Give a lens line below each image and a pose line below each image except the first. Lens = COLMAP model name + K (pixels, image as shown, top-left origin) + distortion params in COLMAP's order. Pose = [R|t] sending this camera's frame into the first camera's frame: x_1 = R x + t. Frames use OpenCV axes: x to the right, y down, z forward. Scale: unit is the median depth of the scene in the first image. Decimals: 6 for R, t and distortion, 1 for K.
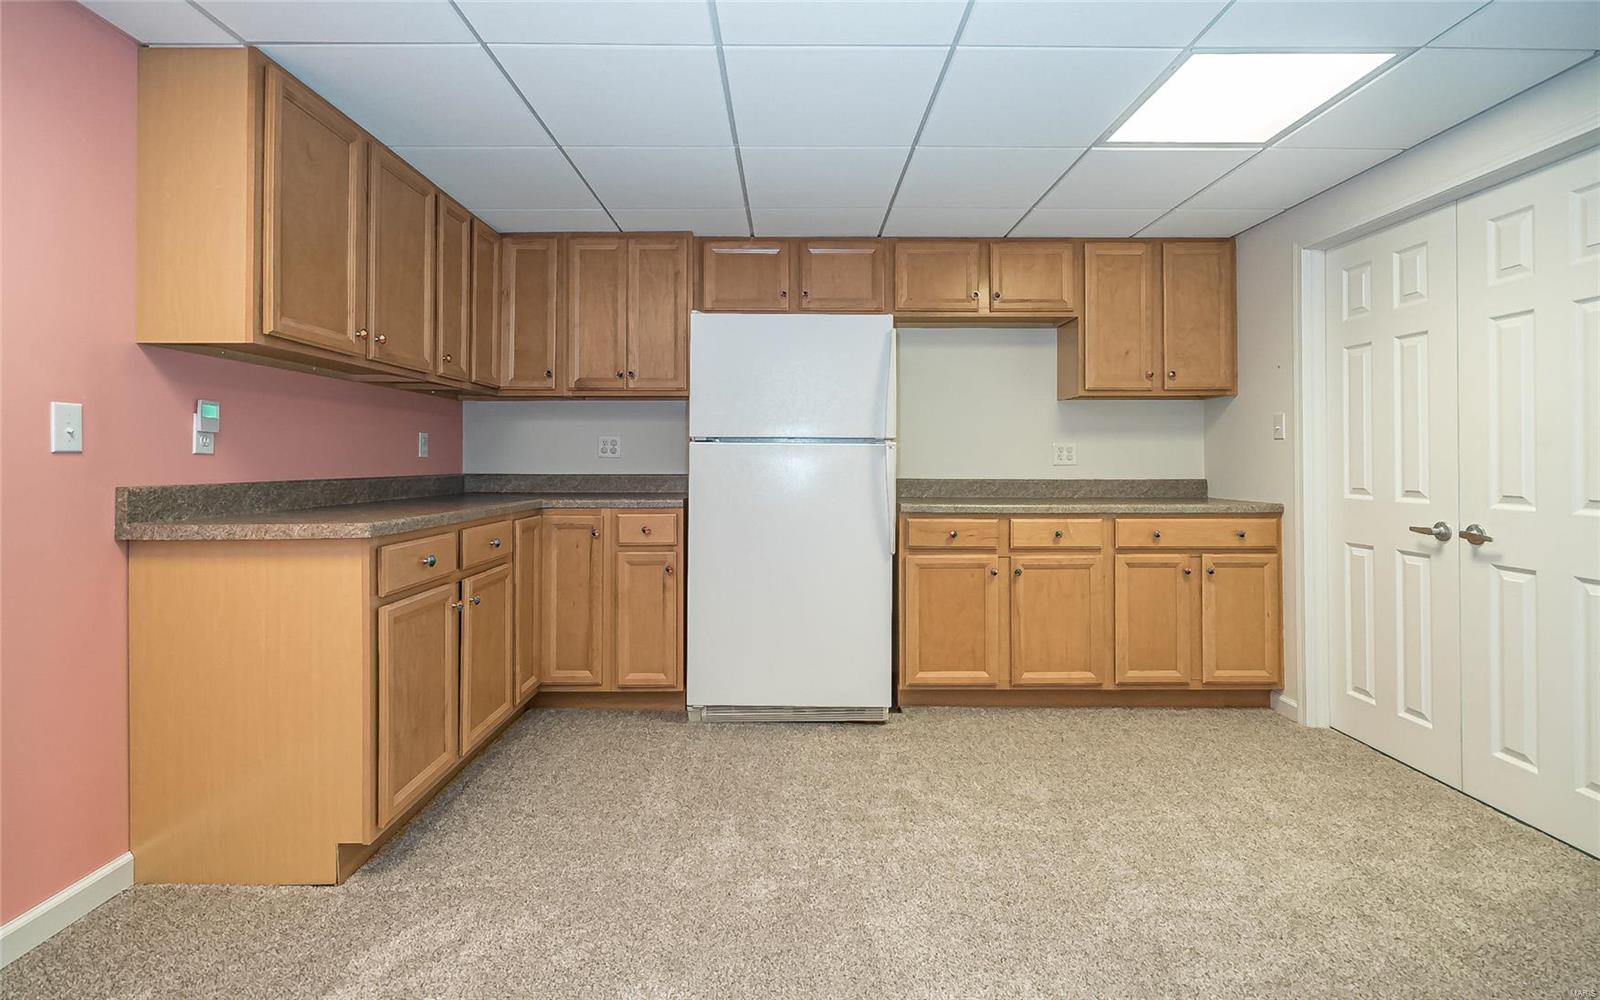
lens RADIAL K [[732.4, 0, 799.6], [0, 732.4, 455.5], [0, 0, 1]] dist [-0.000406, -0.000081]
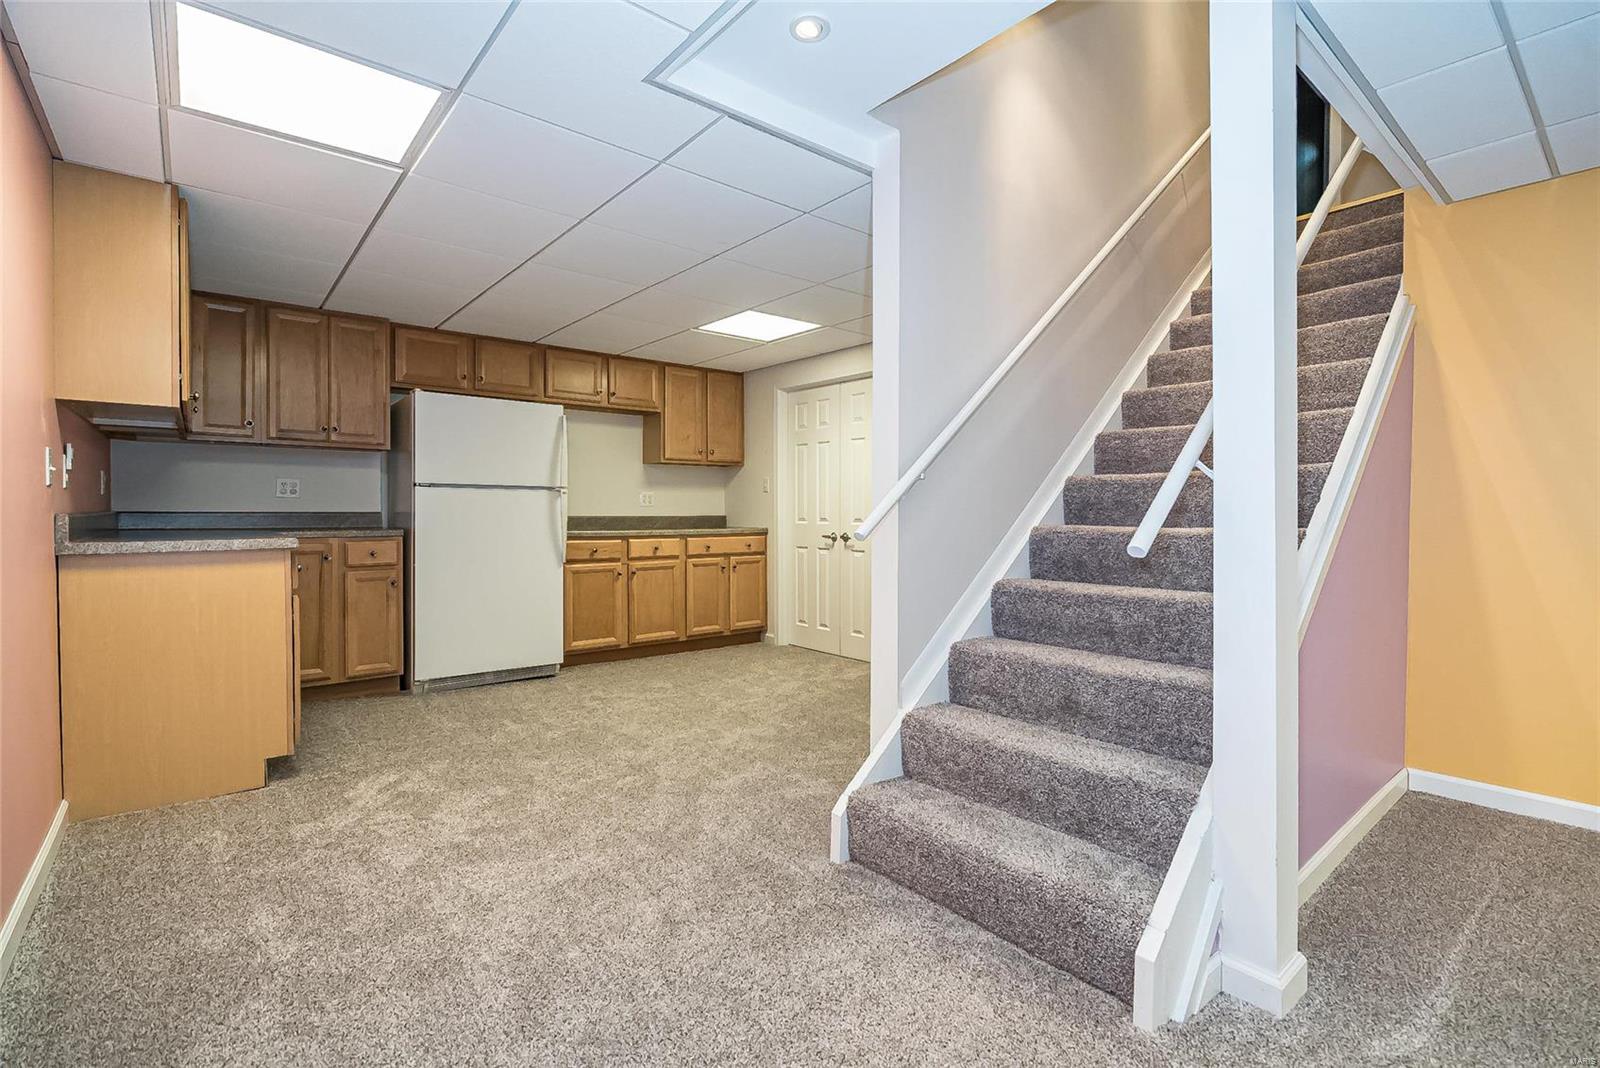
lens RADIAL K [[731.9, 0, 799.1], [0, 731.9, 527.6], [0, 0, 1]] dist [0.010756, 0.000276]
pose [[0.778415, -0.013009, 0.627615, -0.420023], [-0.006716, 0.999555, 0.029048, 0.012146], [-0.627714, -0.026826, 0.777982, -0.462920]]
